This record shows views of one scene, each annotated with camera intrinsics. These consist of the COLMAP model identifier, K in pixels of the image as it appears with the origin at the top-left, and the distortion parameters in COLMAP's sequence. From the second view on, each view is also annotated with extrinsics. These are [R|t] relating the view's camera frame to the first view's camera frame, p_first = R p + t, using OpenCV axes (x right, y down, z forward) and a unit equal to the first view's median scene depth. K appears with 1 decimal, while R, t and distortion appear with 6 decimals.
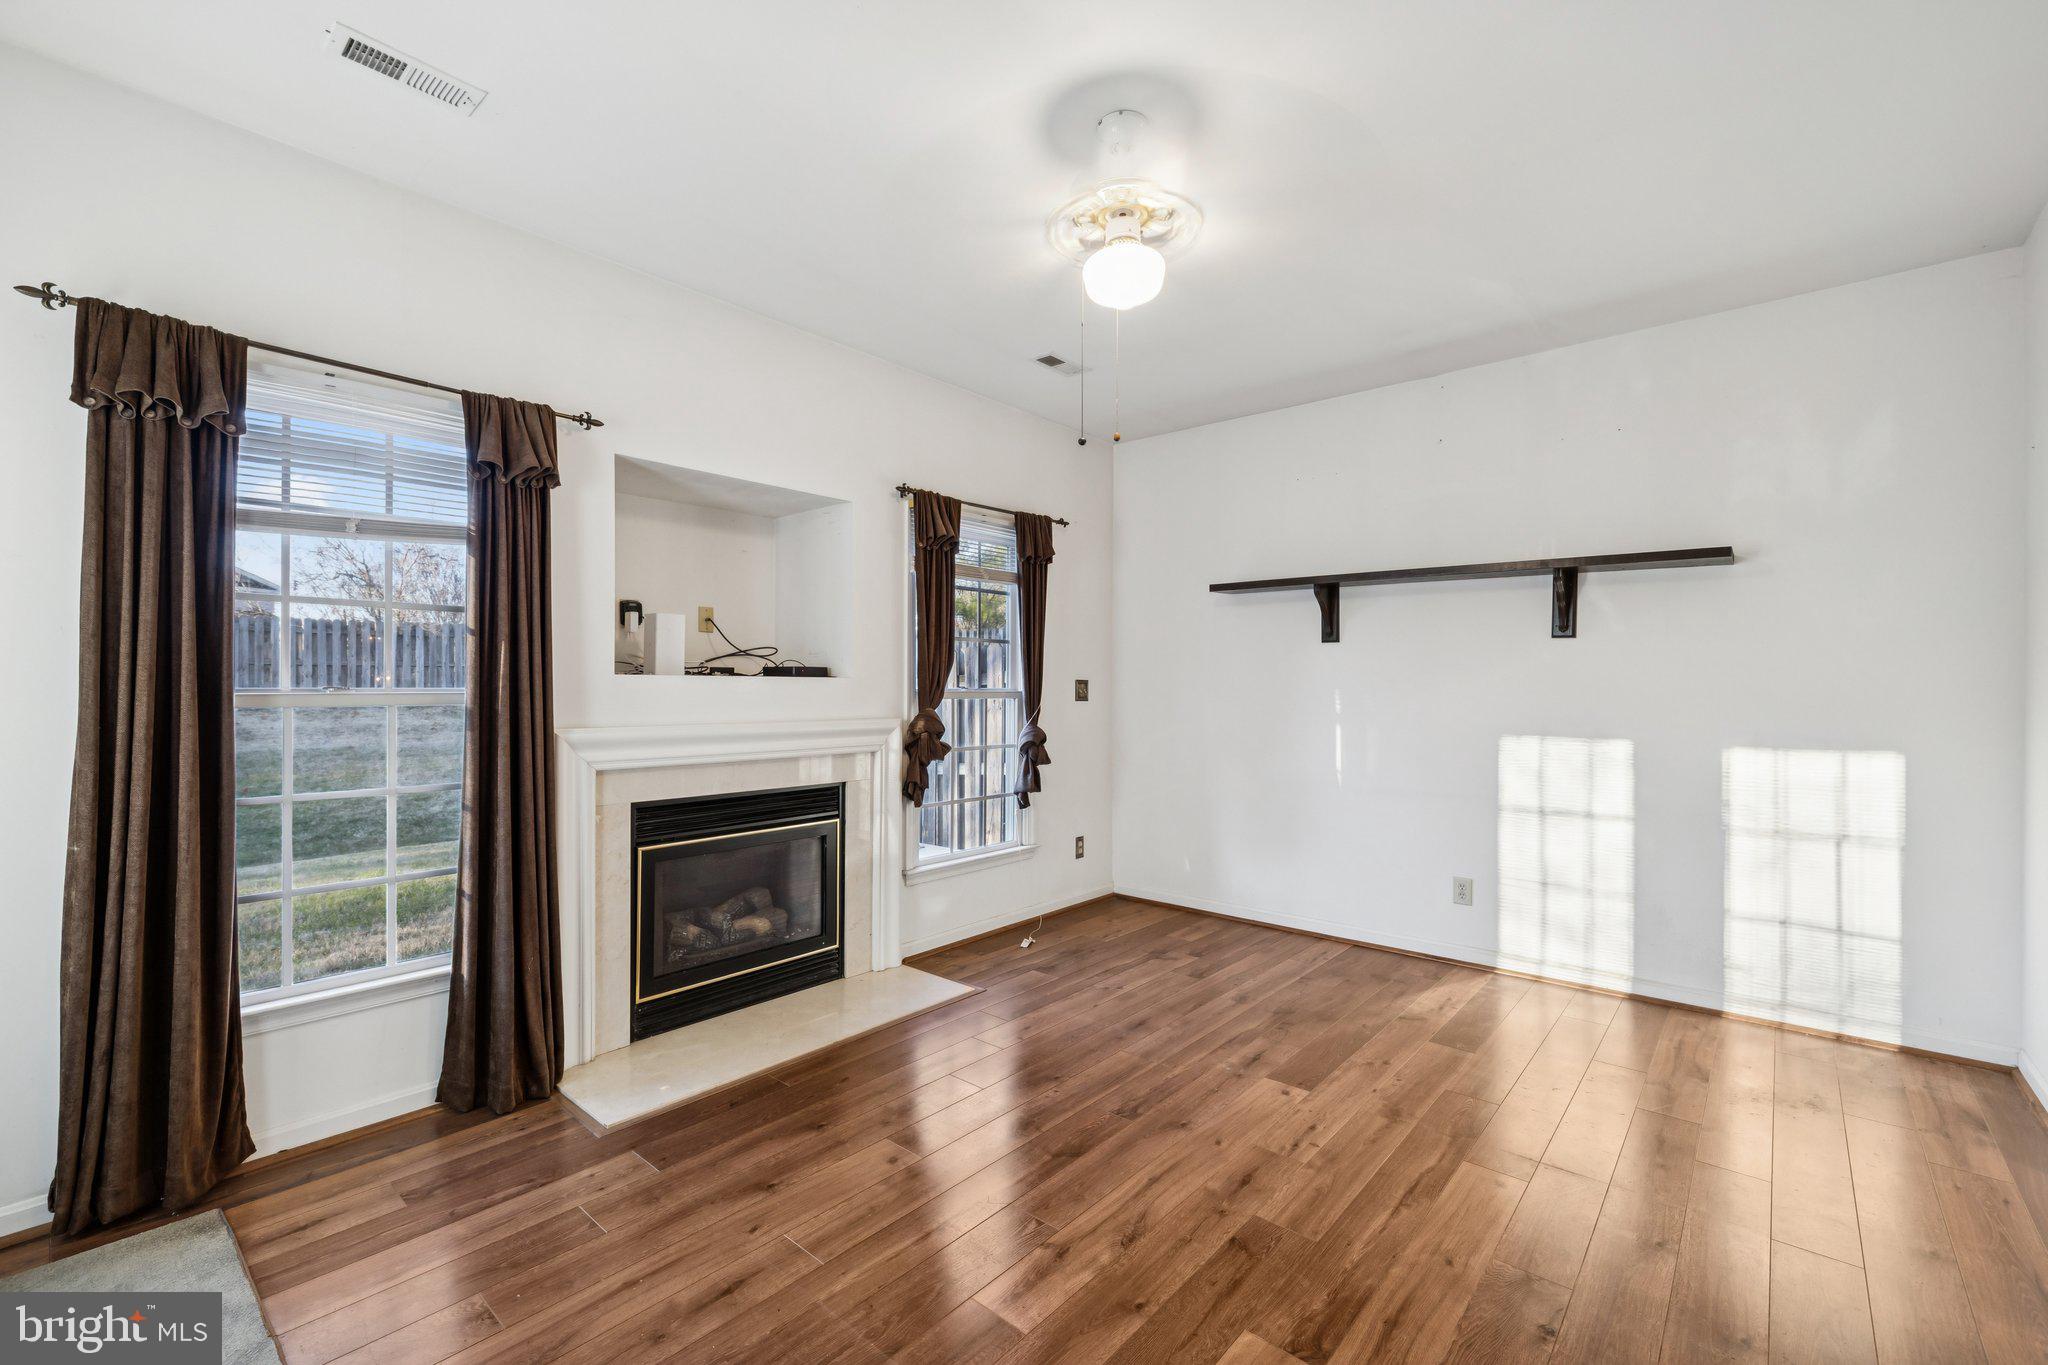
lens RADIAL K [[864.9, 0, 1015.0], [0, 864.9, 679.0], [0, 0, 1]] dist [0.001745, 0.000231]
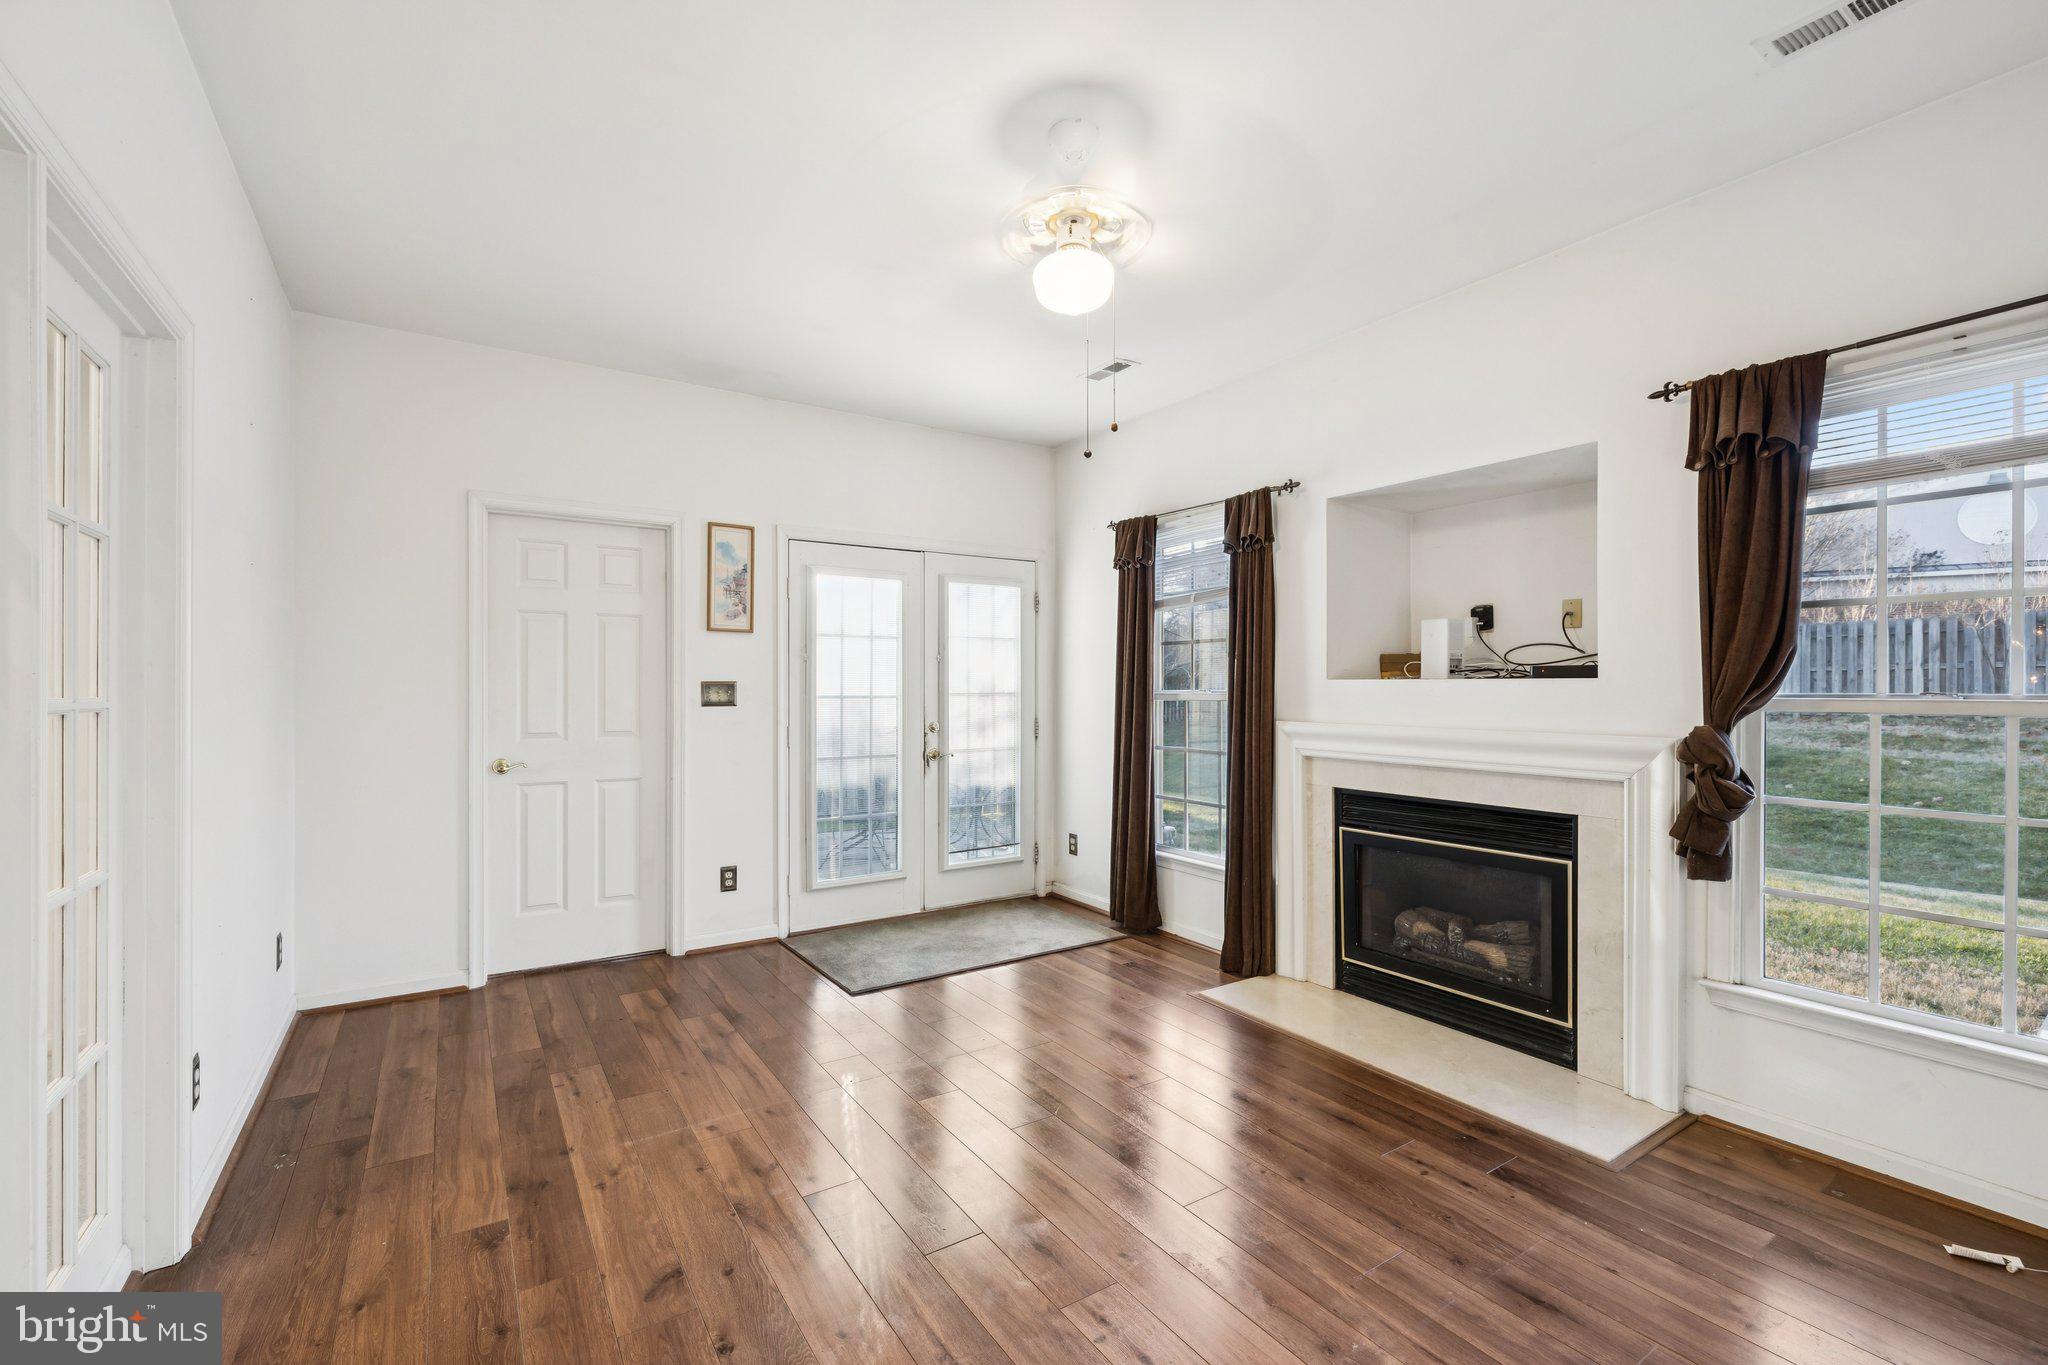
lens RADIAL K [[904.2, 0, 1024.0], [0, 904.2, 682.5], [0, 0, 1]] dist [-0.000359, 0.000054]
pose [[-0.271687, -0.007330, -0.962358, 0.720234], [0.005760, 0.999941, -0.009243, 0.006641], [0.962368, -0.008054, -0.271629, 0.766838]]
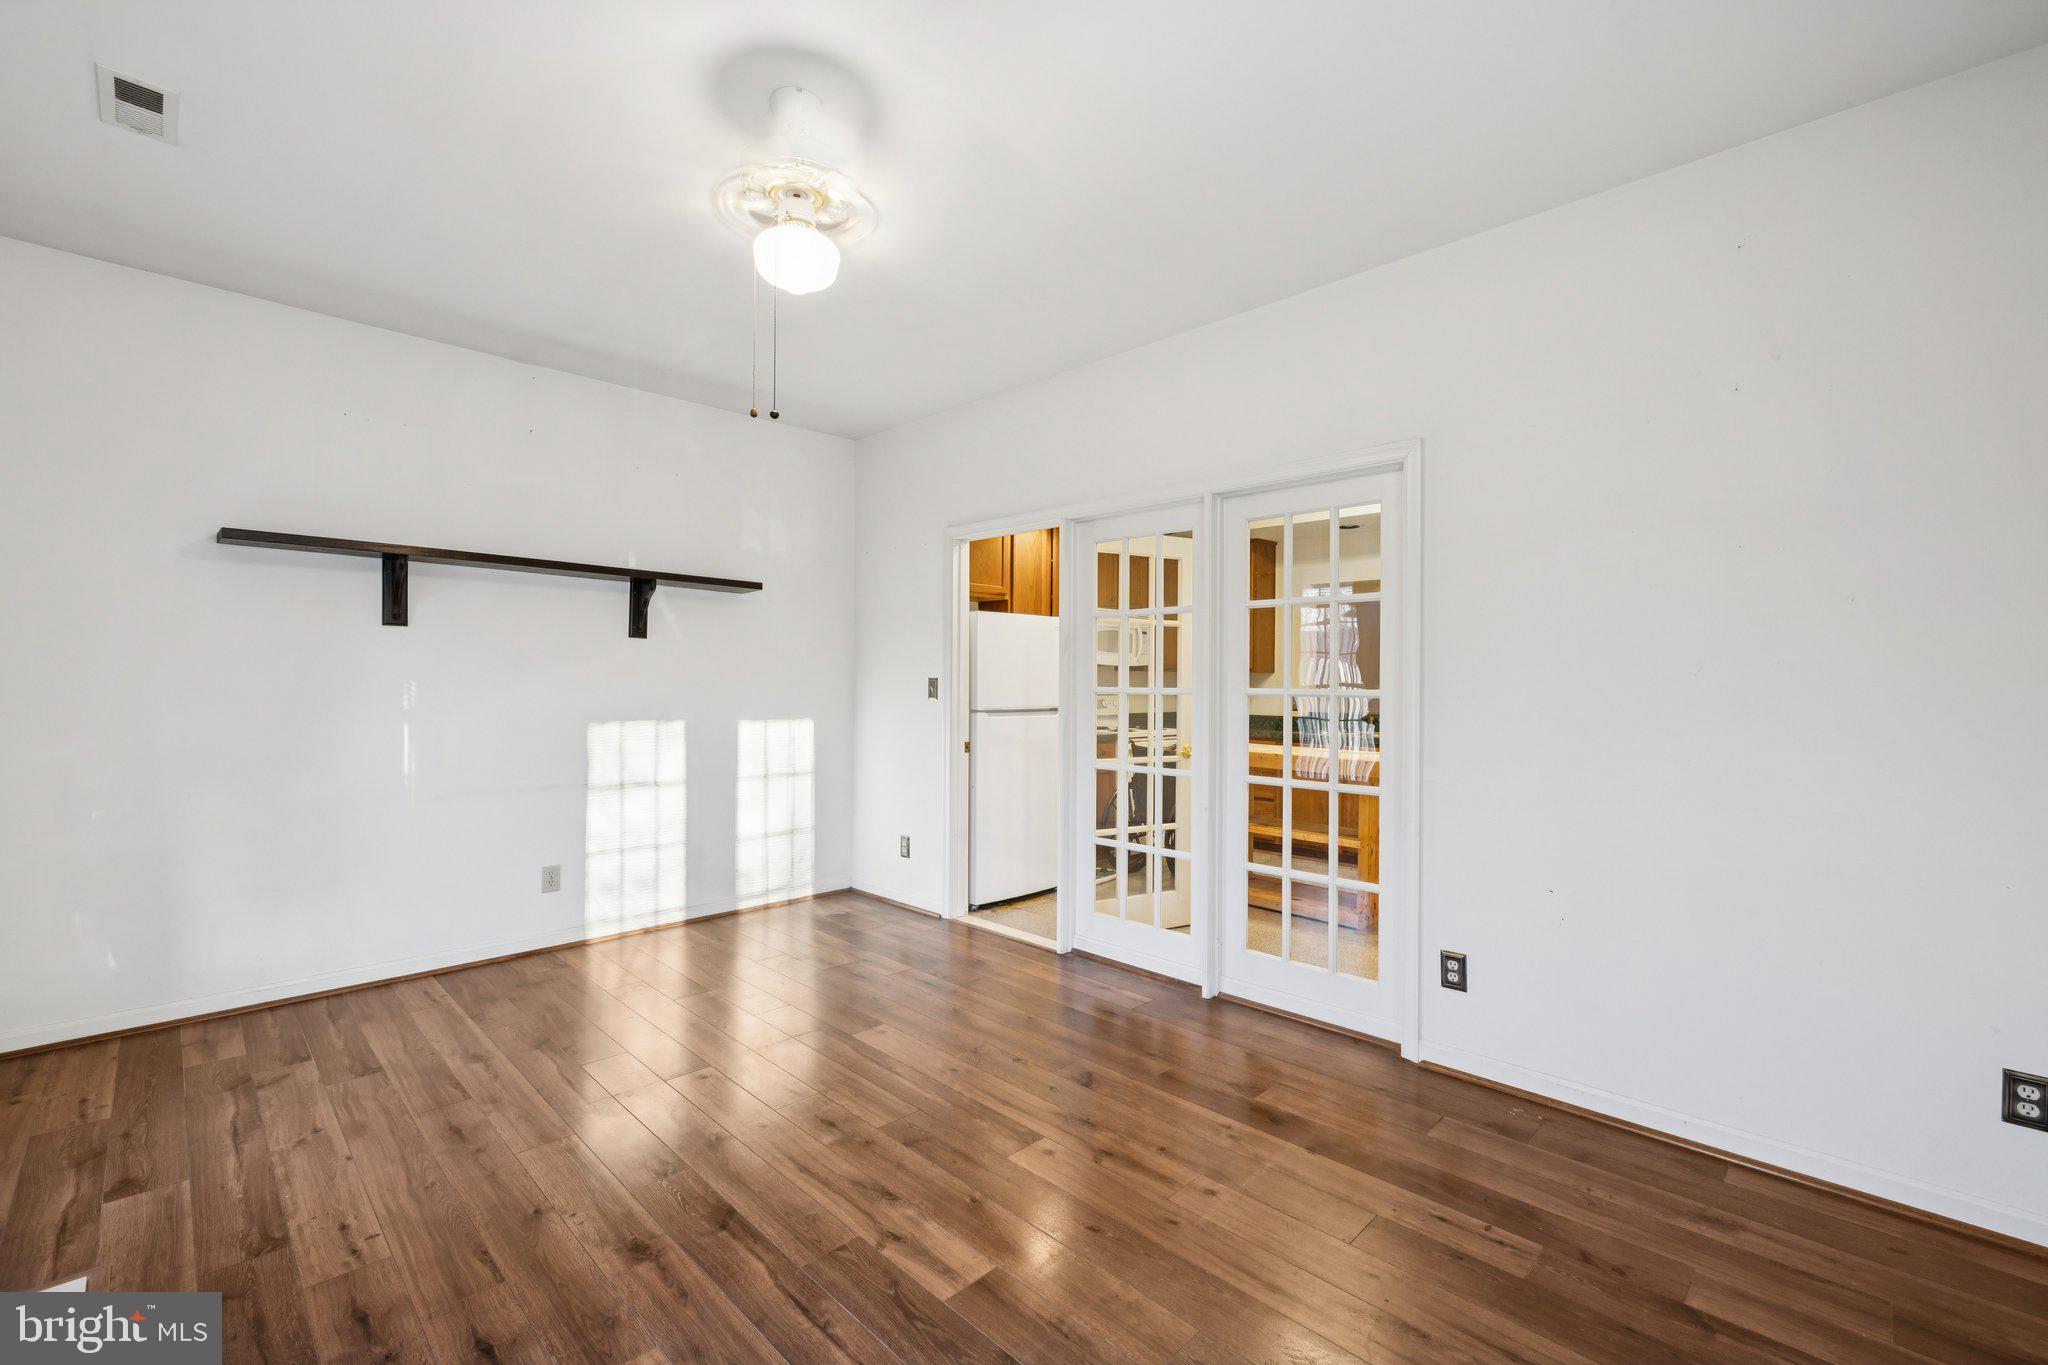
lens RADIAL K [[864.9, 0, 1015.0], [0, 864.9, 679.0], [0, 0, 1]] dist [0.001745, 0.000231]
pose [[0.078104, -0.003966, 0.996937, -0.511257], [-0.011987, 0.999916, 0.004917, -0.002049], [-0.996873, -0.012334, 0.078050, 0.421449]]
